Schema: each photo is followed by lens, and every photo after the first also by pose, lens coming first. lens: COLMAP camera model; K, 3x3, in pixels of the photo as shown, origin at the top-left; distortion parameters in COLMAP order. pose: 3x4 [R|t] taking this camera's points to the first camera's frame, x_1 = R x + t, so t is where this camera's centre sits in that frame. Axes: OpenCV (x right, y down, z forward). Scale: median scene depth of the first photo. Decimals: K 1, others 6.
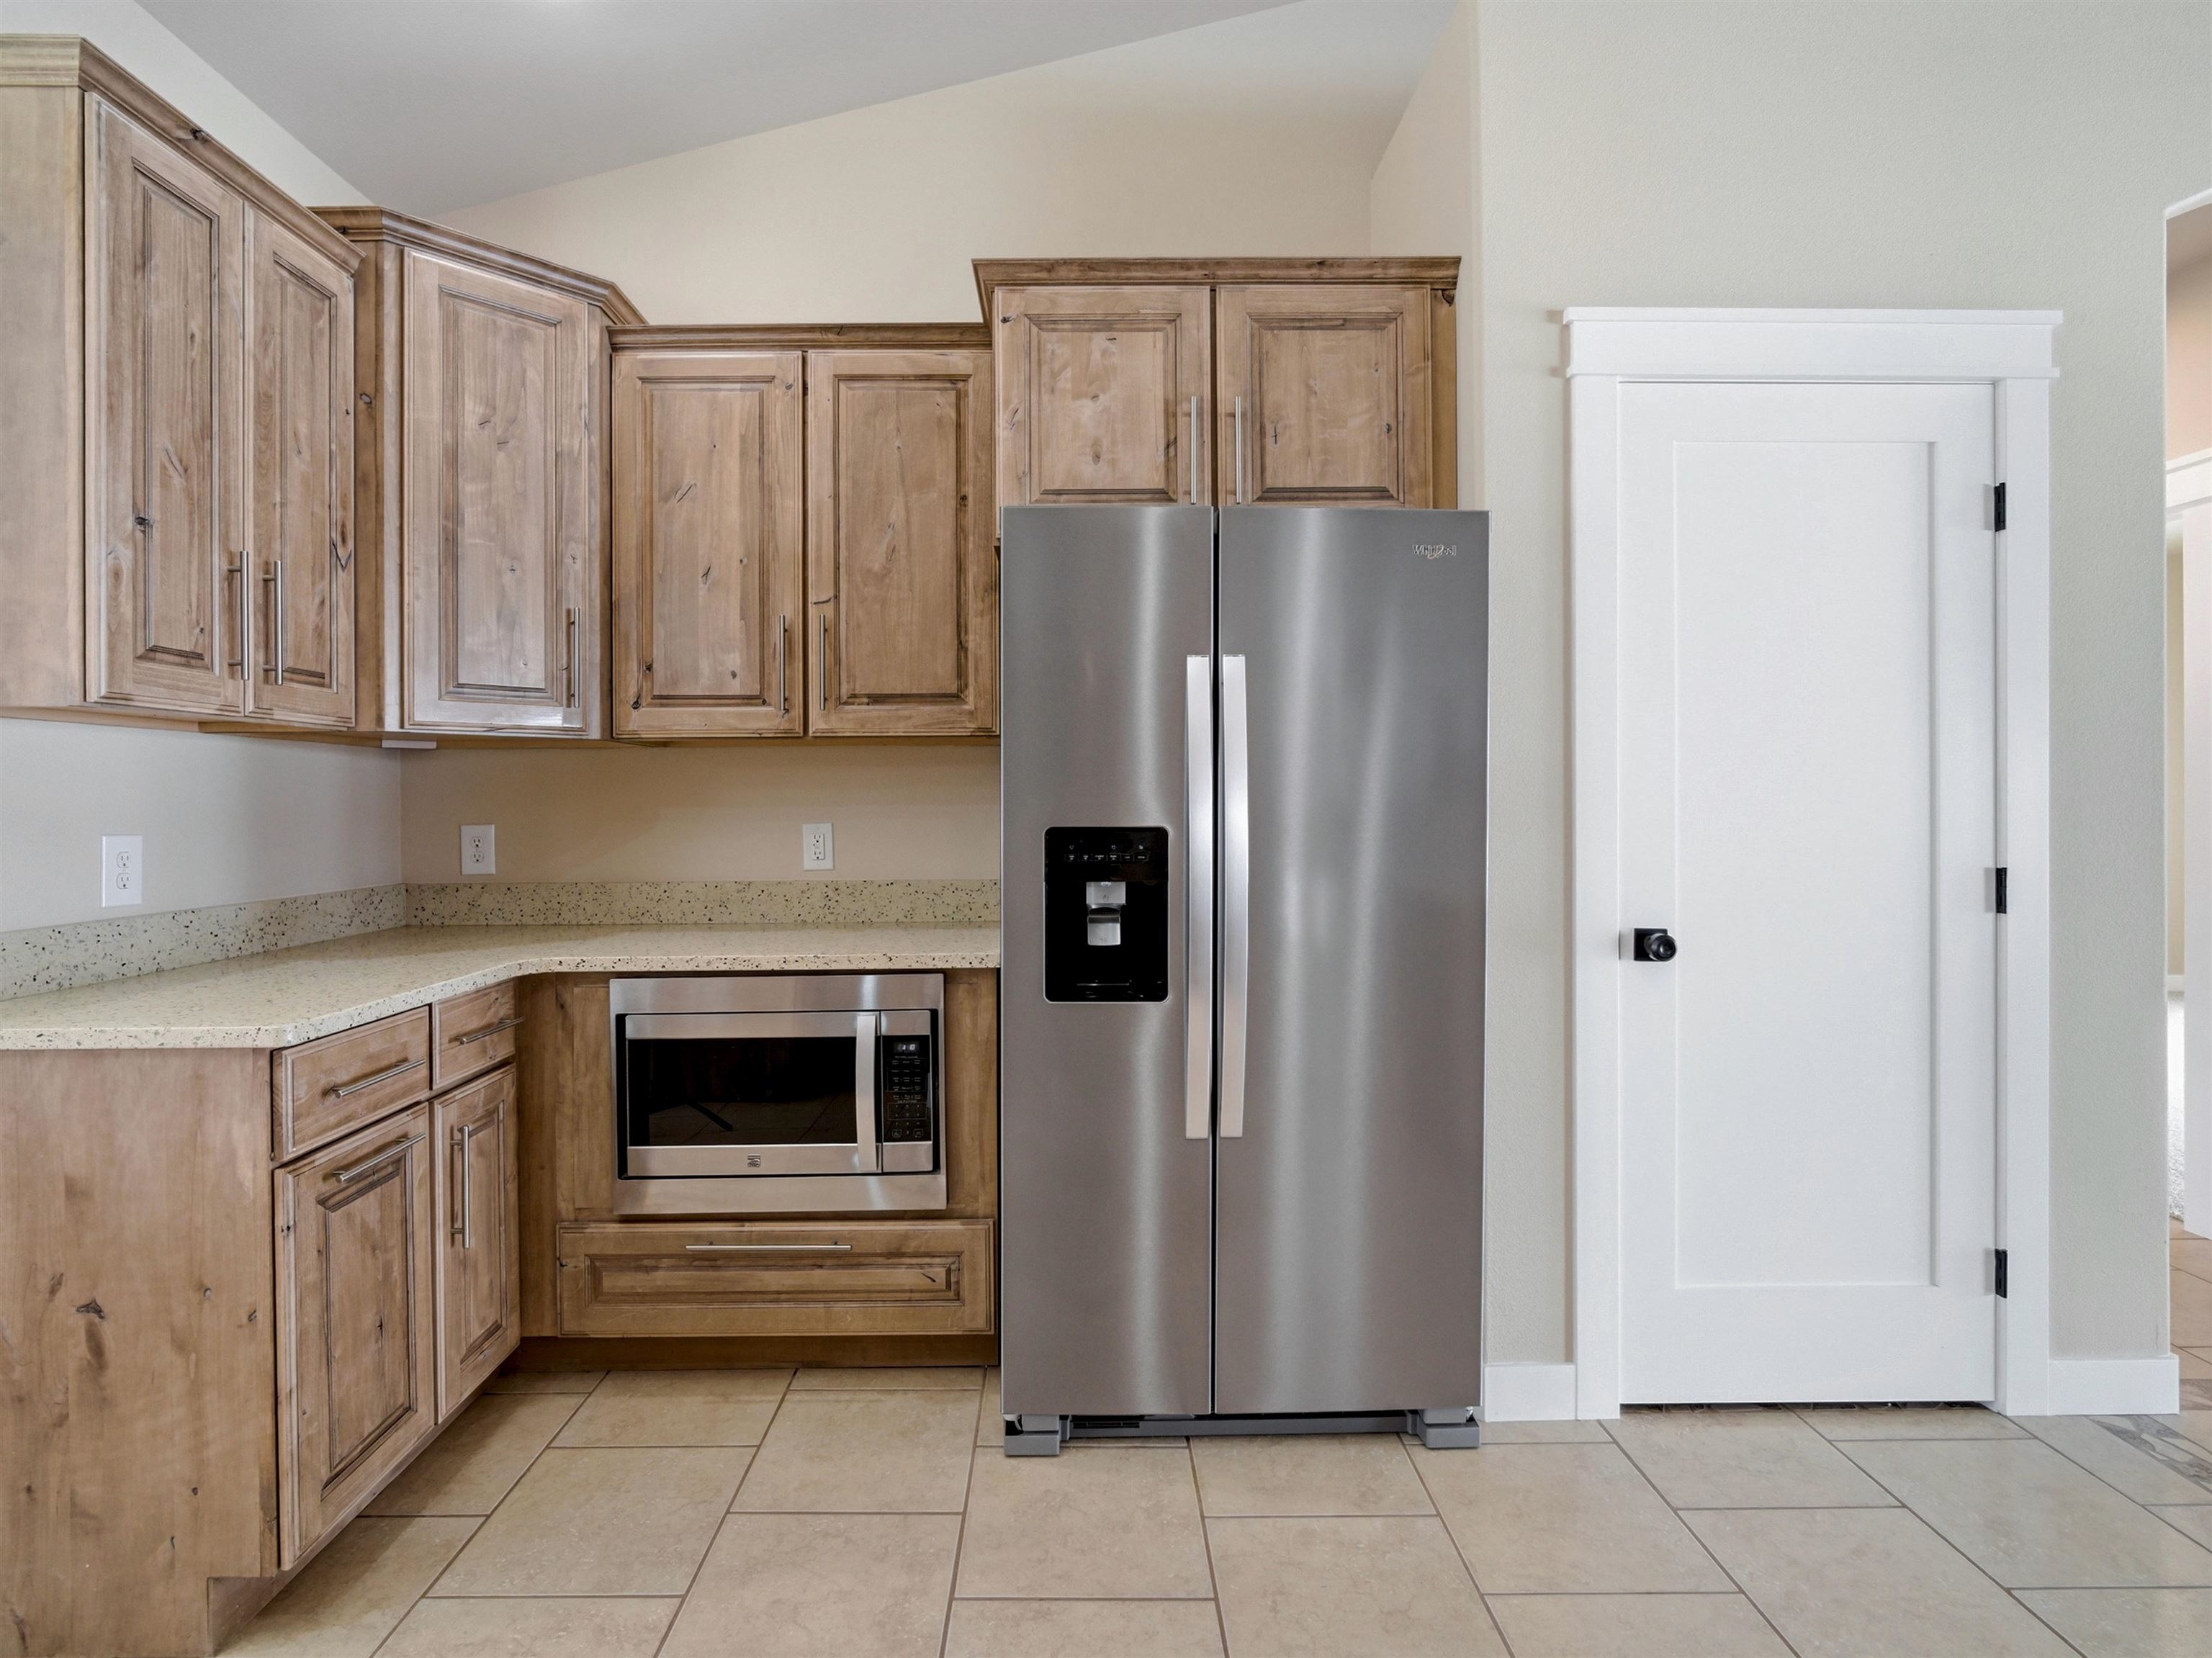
lens RADIAL K [[1116.3, 0, 1075.3], [0, 1116.3, 806.0], [0, 0, 1]] dist [-0.016246, 0.005148]
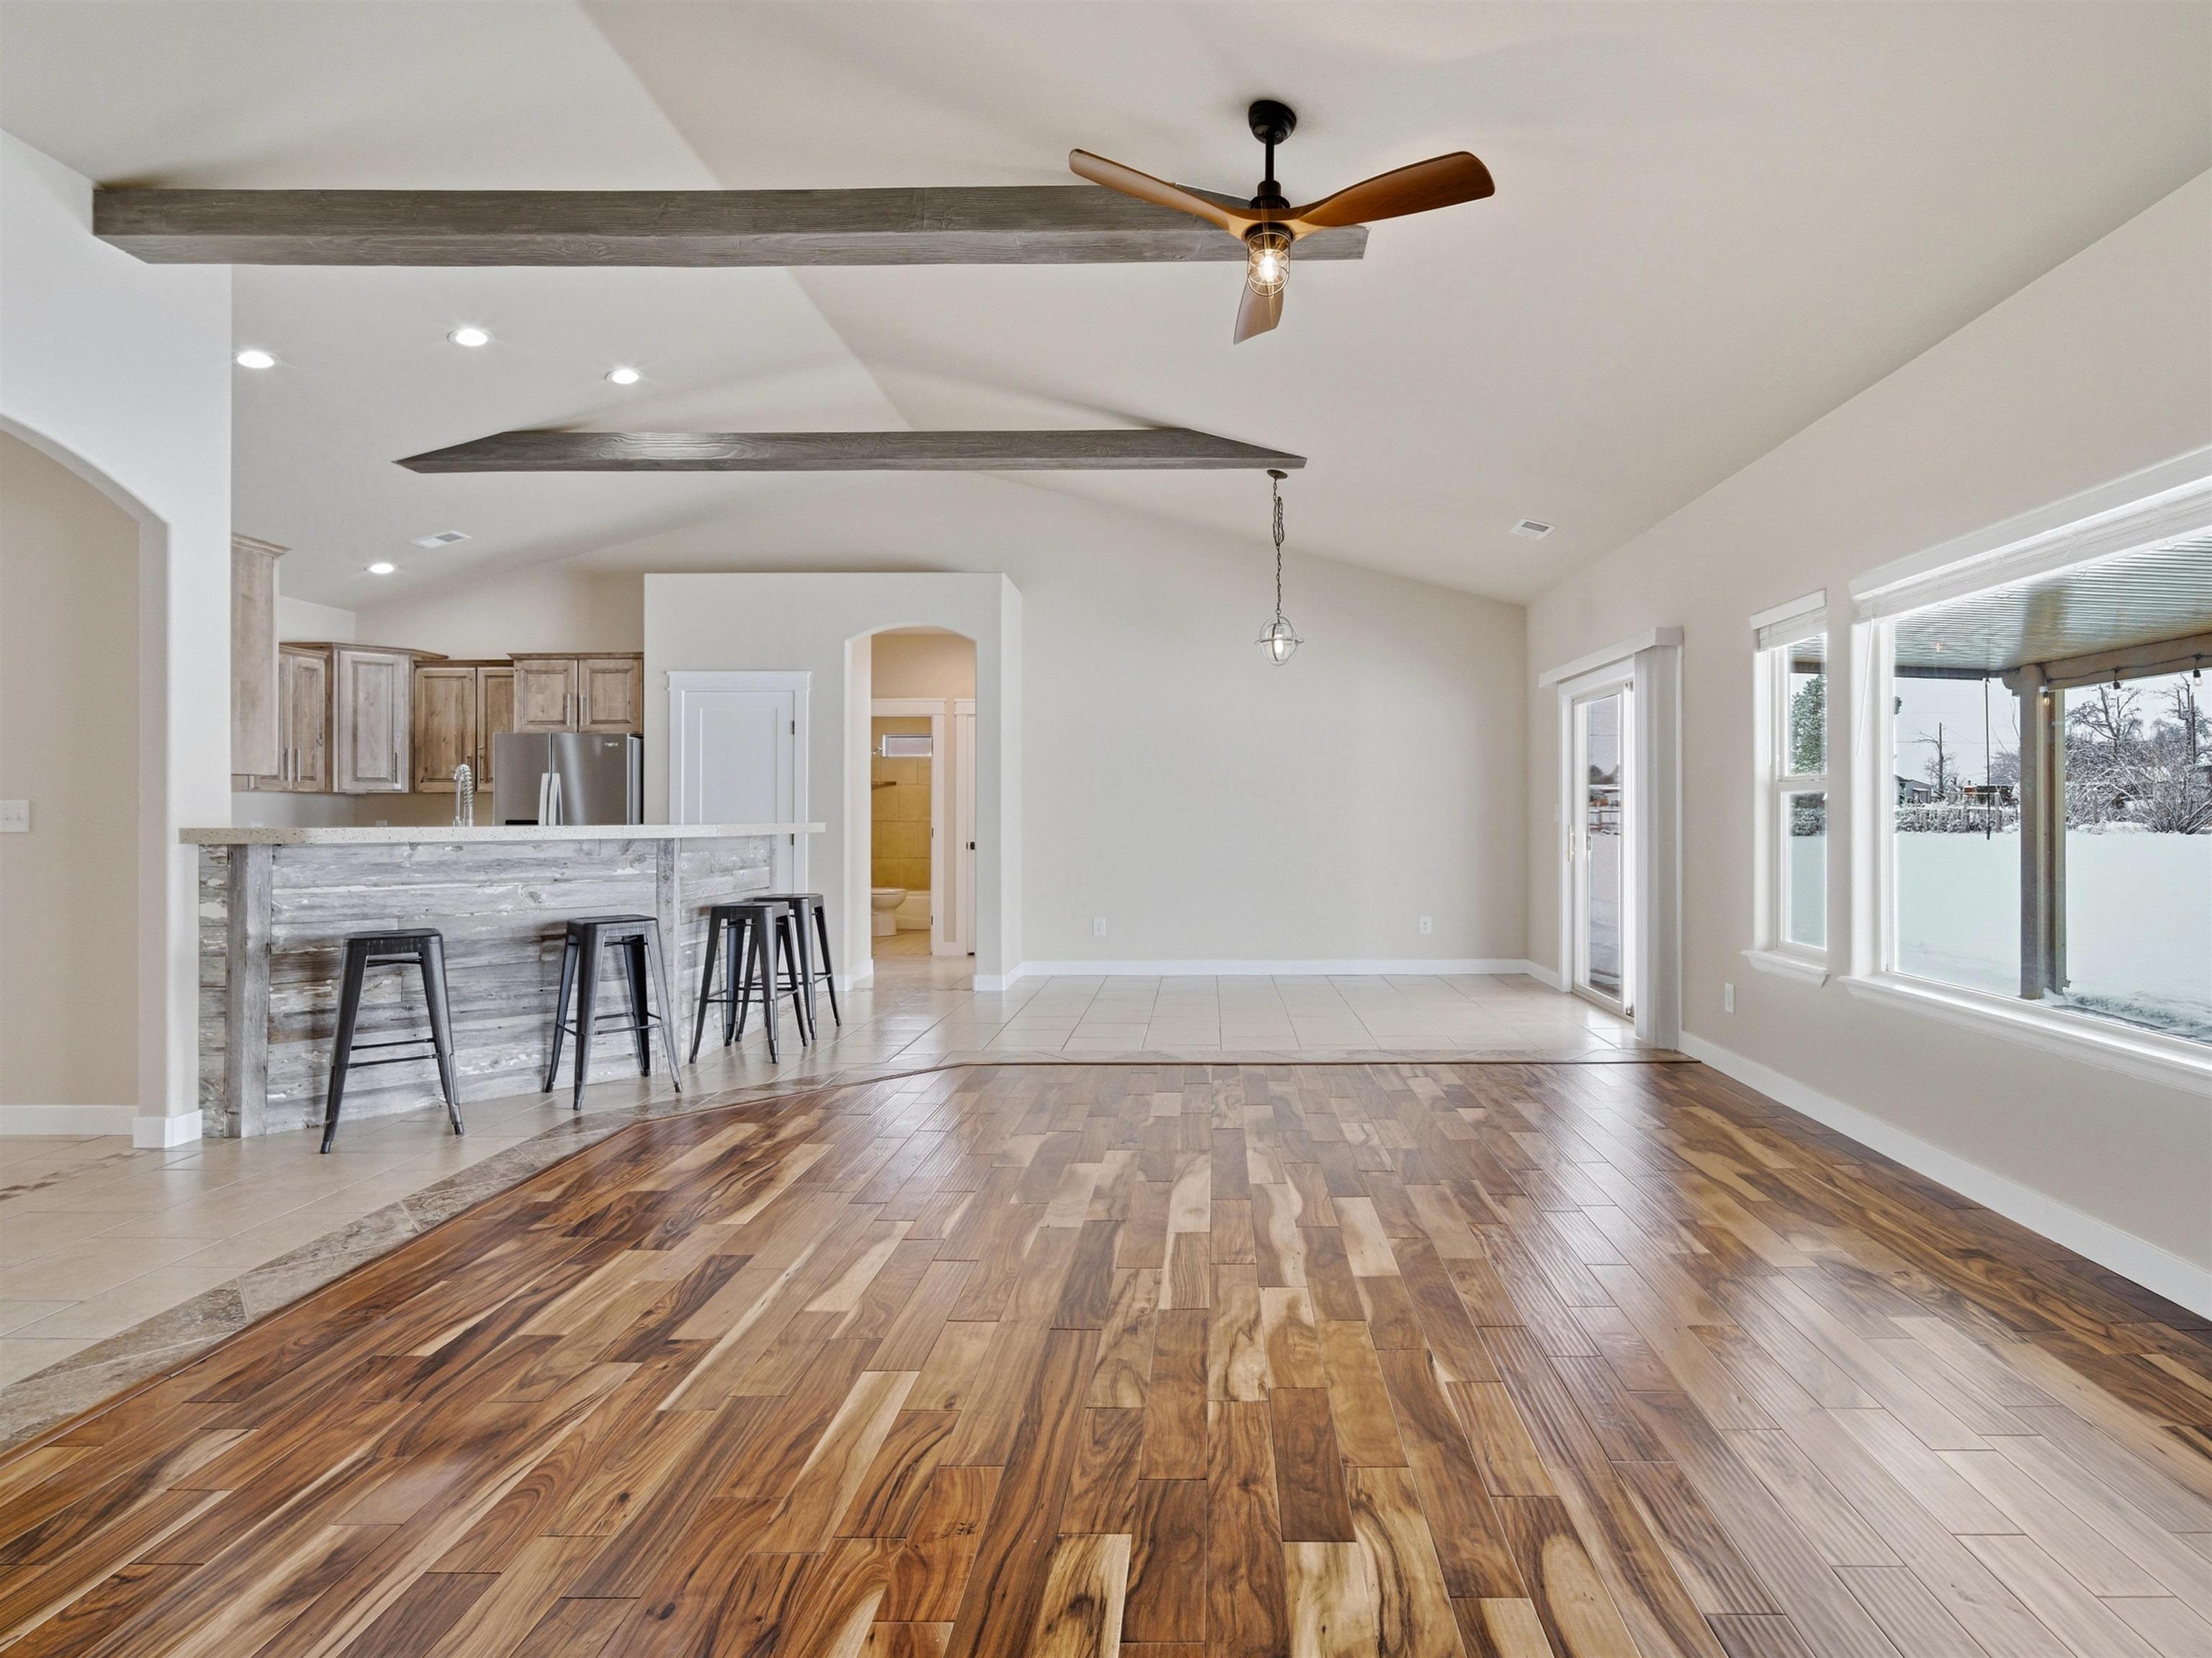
lens RADIAL K [[1116.3, 0, 1205.8], [0, 1116.3, 808.4], [0, 0, 1]] dist [-0.016246, 0.005148]
pose [[0.999888, 0.004659, -0.014244, 2.079999], [-0.004763, 0.999962, -0.007295, -0.003955], [0.014209, 0.007362, 0.999872, -2.336731]]
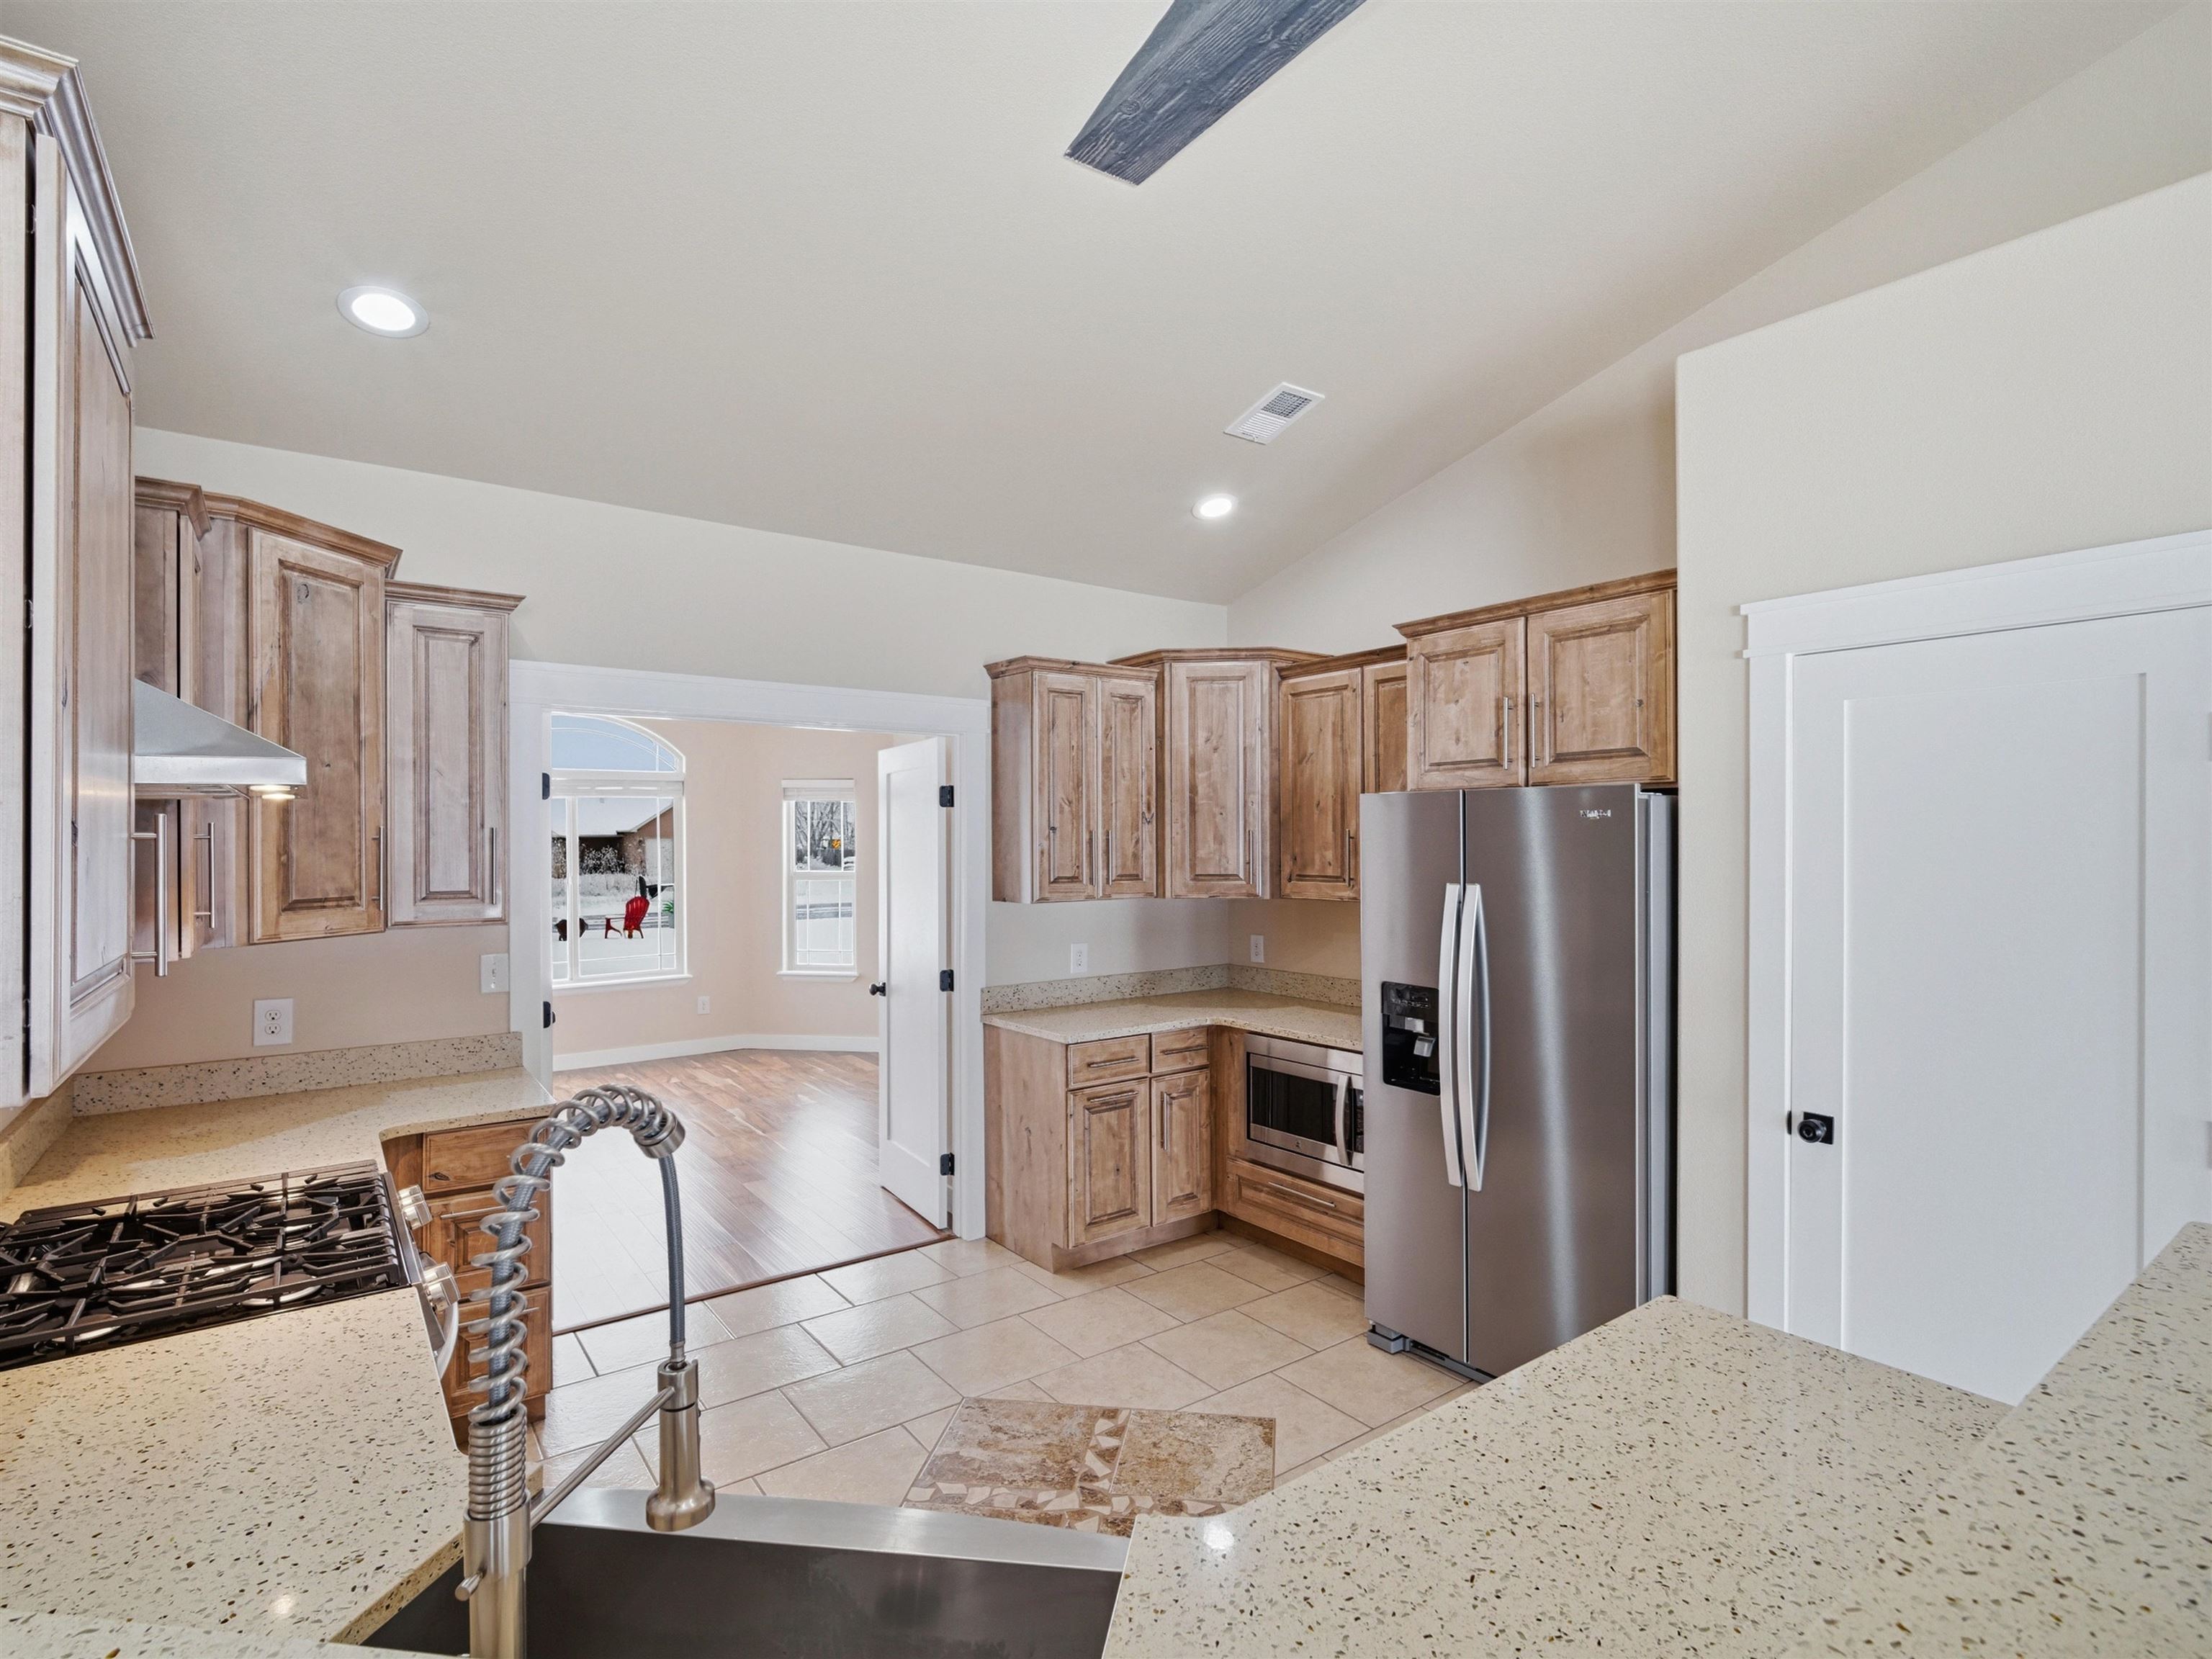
lens RADIAL K [[1116.4, 0, 1151.6], [0, 1116.4, 845.6], [0, 0, 1]] dist [-0.016246, 0.005148]
pose [[0.603273, 0.008118, -0.797493, 0.998618], [-0.001907, 0.999960, 0.008737, -0.179954], [0.797532, -0.003750, 0.603265, -0.273511]]
